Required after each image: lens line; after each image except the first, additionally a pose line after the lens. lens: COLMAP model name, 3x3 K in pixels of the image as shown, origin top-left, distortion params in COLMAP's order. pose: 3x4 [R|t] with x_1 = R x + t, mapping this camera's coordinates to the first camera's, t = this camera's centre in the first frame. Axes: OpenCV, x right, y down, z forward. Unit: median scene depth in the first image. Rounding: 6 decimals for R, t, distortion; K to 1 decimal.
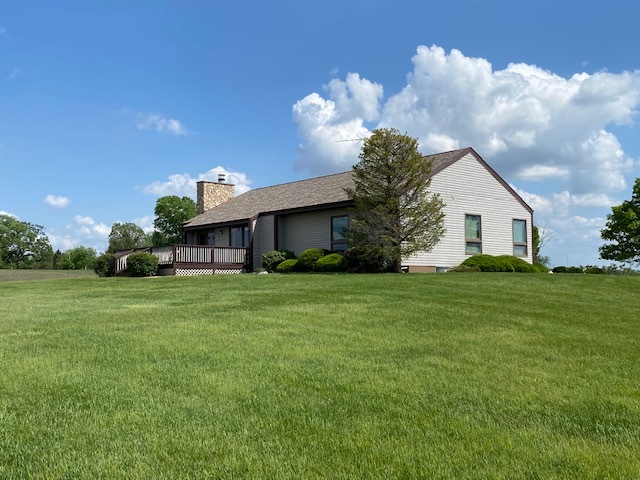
lens RADIAL K [[683.9, 0, 320.0], [0, 683.9, 240.0], [0, 0, 1]] dist [0.002666, -0.000487]
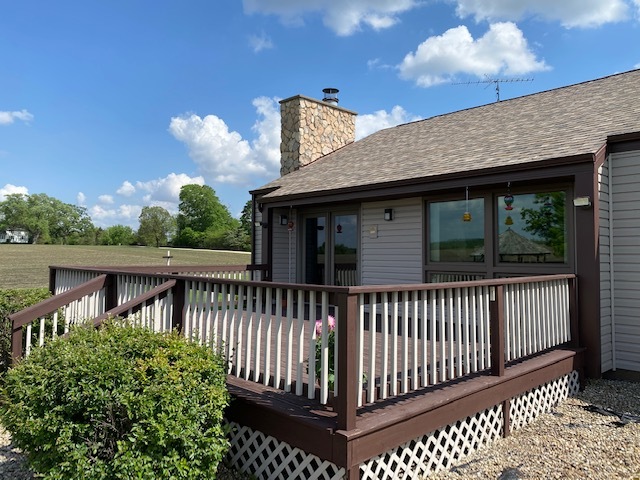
lens RADIAL K [[486.5, 0, 320.0], [0, 486.5, 240.0], [0, 0, 1]] dist [0.005552, 0.001541]
pose [[0.998714, 0.019541, 0.046790, -0.039303], [-0.021101, 0.999230, 0.033082, -0.001016], [-0.046107, -0.034026, 0.998357, 0.158208]]
